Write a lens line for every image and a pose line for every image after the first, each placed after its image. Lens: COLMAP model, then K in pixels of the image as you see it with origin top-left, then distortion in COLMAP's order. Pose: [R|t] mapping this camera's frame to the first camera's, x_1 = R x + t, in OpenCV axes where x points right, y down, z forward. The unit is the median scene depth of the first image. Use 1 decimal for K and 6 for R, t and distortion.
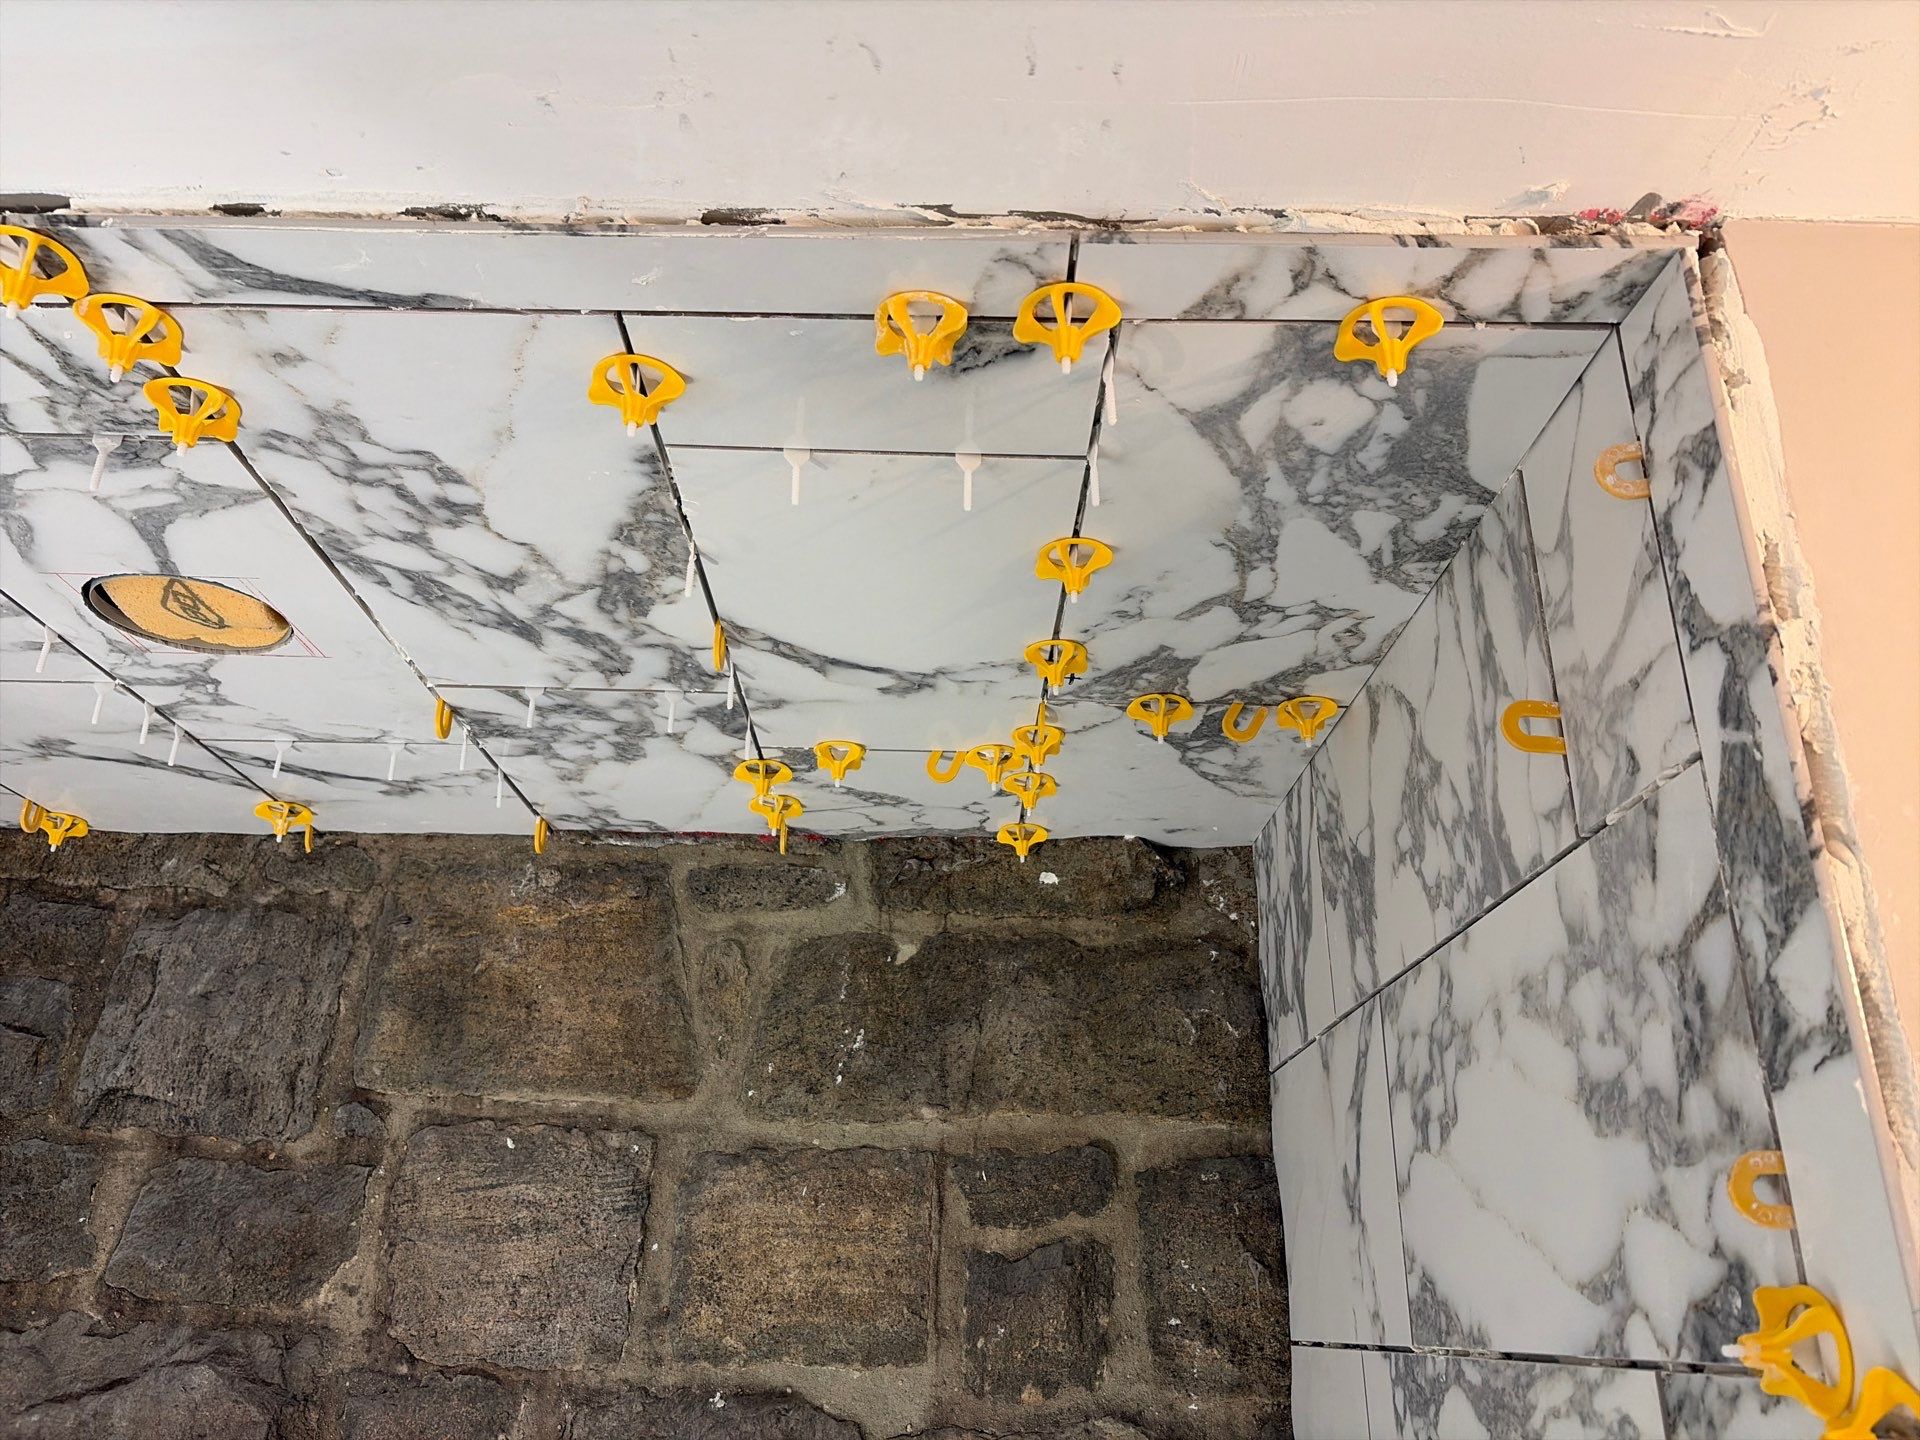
lens RADIAL K [[1451.6, 0, 963.0], [0, 1451.6, 722.8], [0, 0, 1]] dist [0.043869, -0.046894]
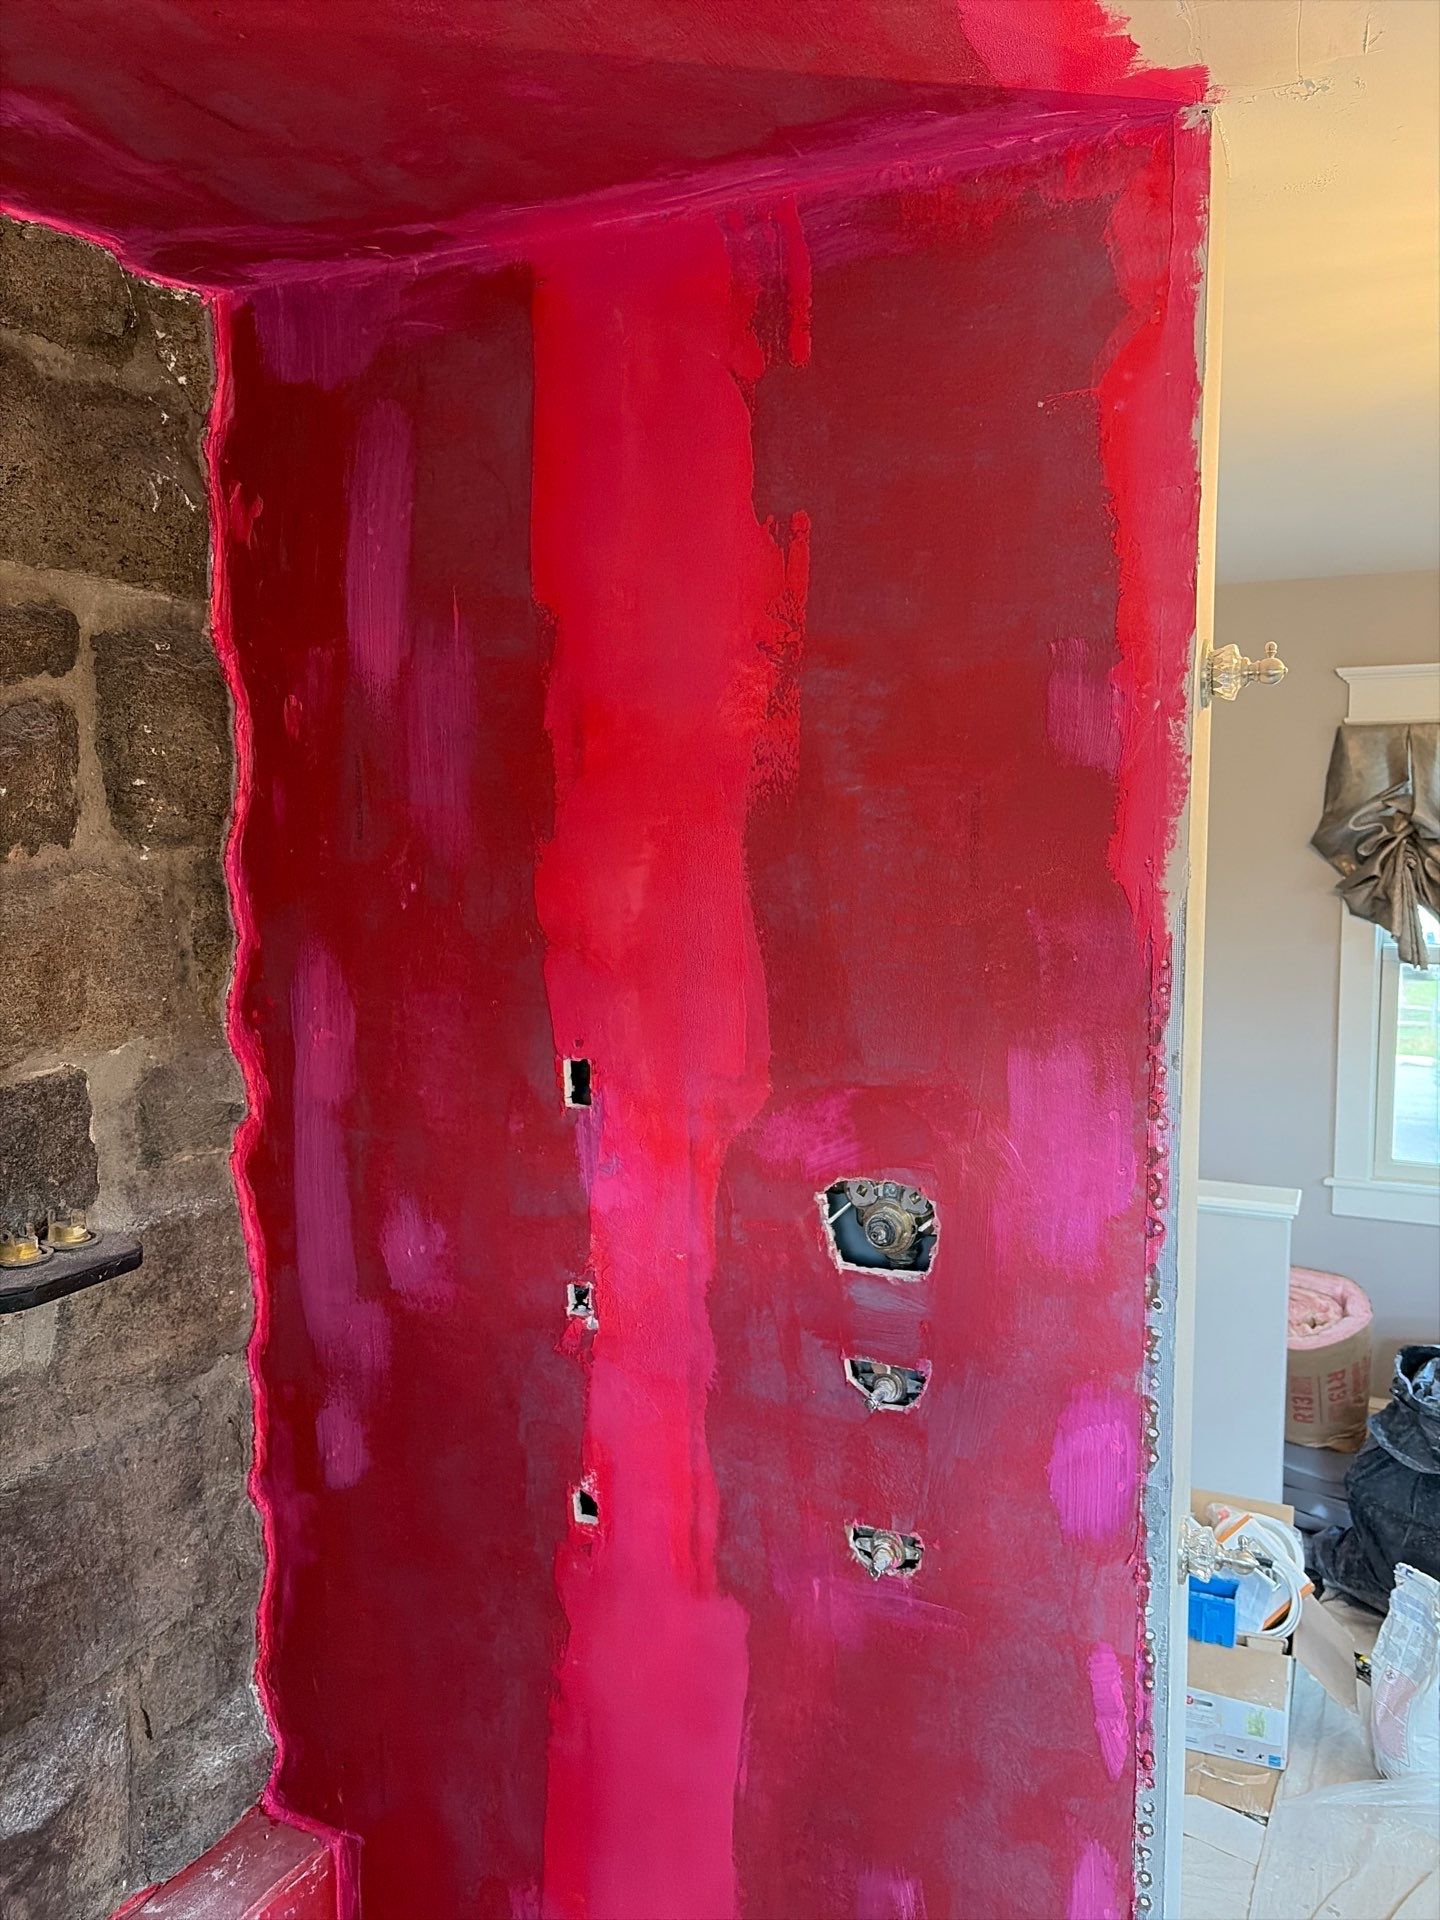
lens RADIAL K [[1463.3, 0, 710.7], [0, 1463.3, 957.9], [0, 0, 1]] dist [0.028894, -0.029082]
pose [[0.441783, -0.104057, 0.891067, -0.590021], [-0.324224, 0.907597, 0.266734, 0.116499], [-0.836485, -0.406744, 0.367223, 0.236714]]
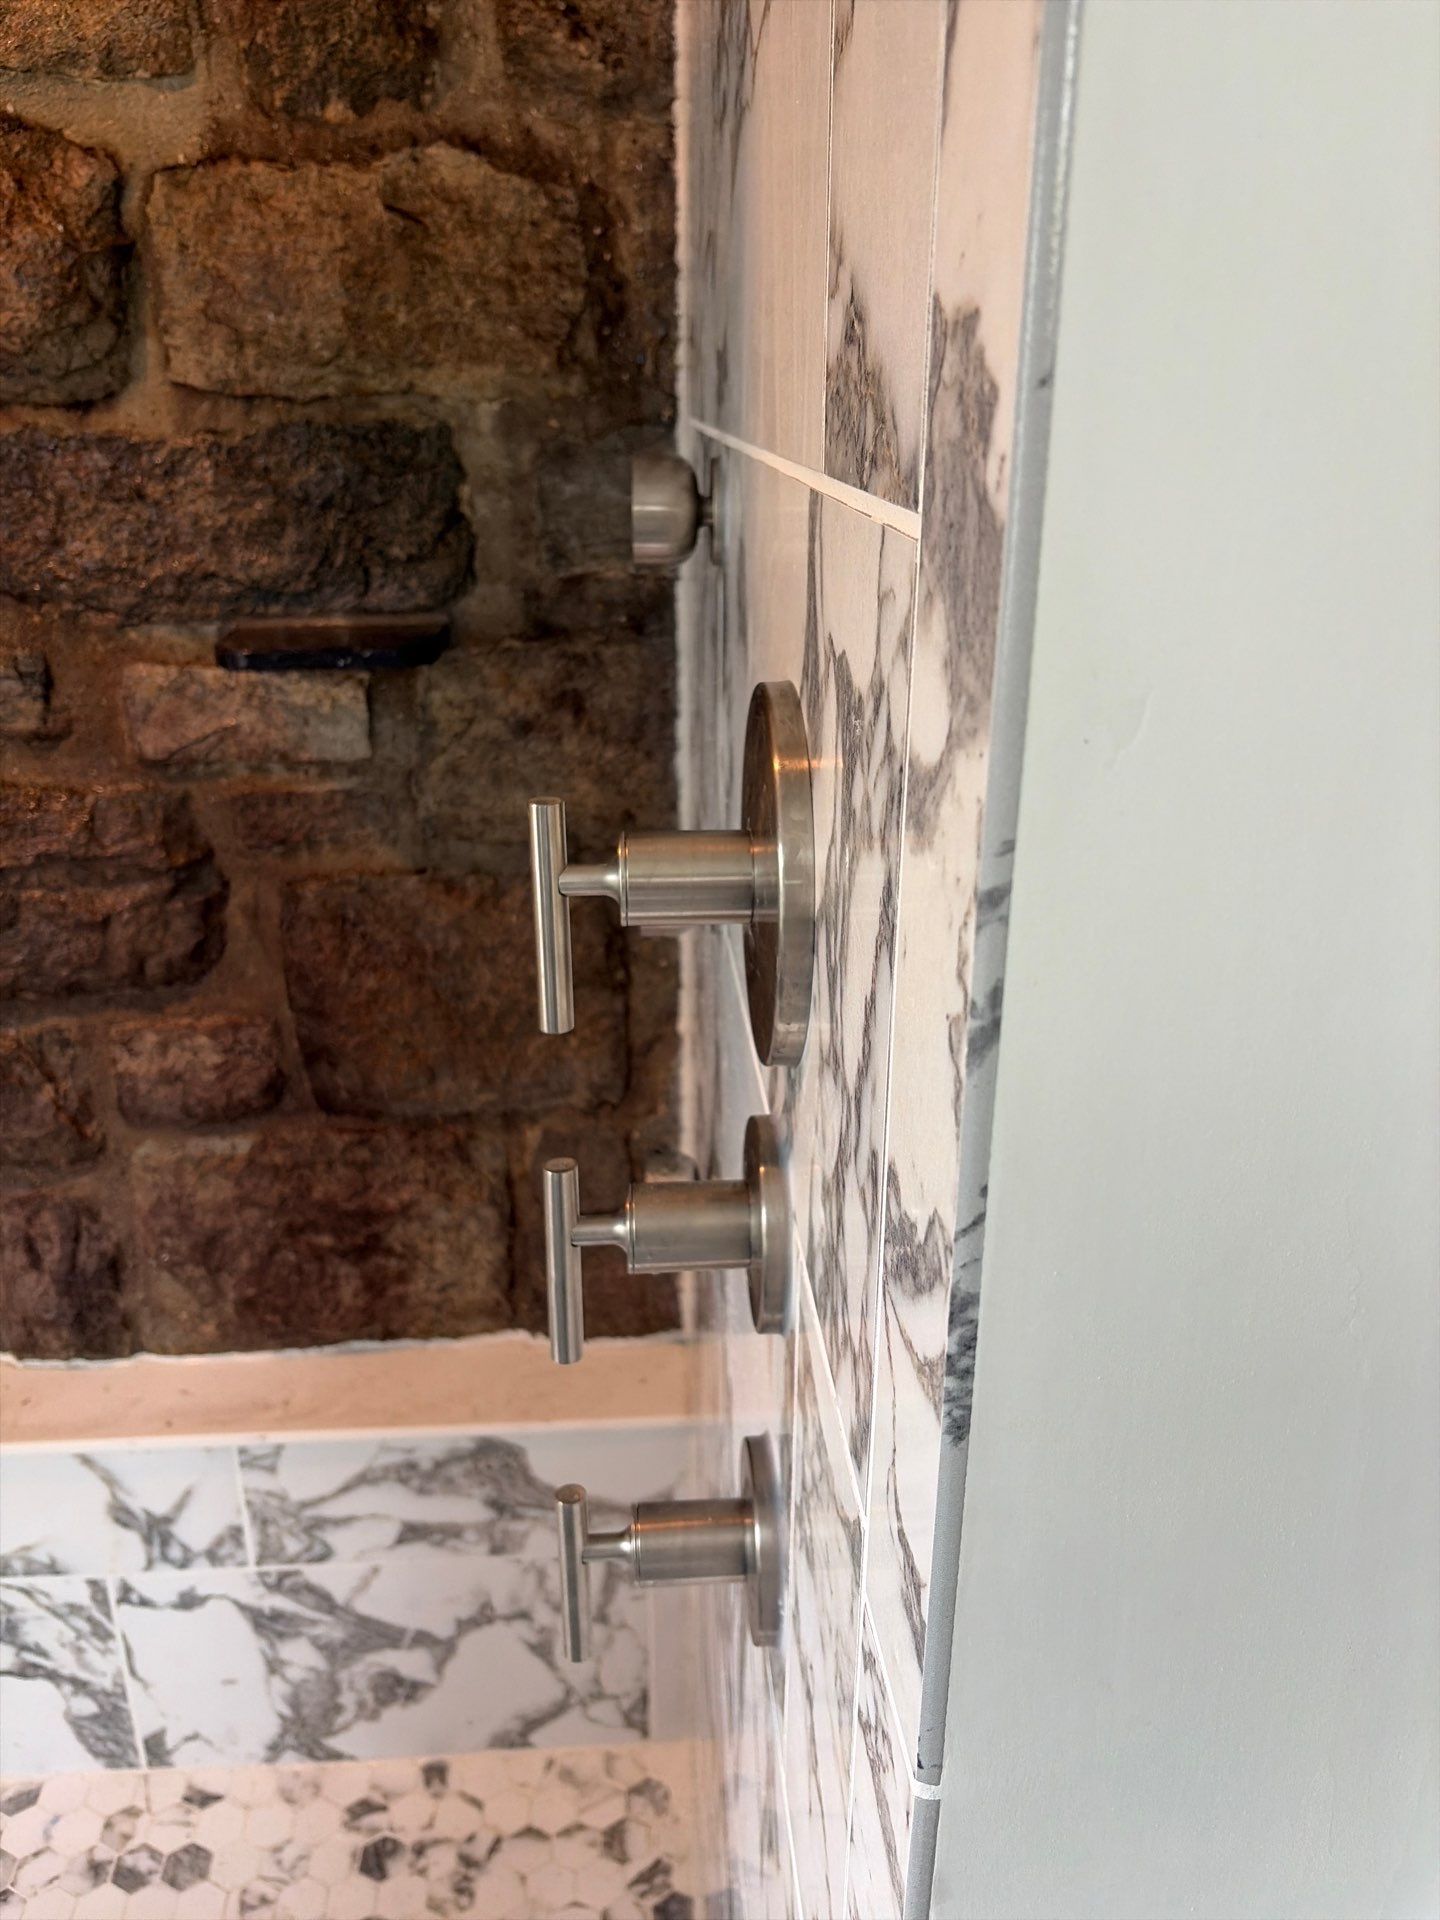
lens RADIAL K [[1451.6, 0, 716.6], [0, 1451.6, 950.1], [0, 0, 1]] dist [0.043869, -0.046894]
pose [[0.998332, -0.030073, 0.049288, 0.184008], [-0.011976, 0.727228, 0.686291, 0.244692], [-0.056483, -0.685736, 0.725655, 0.141097]]
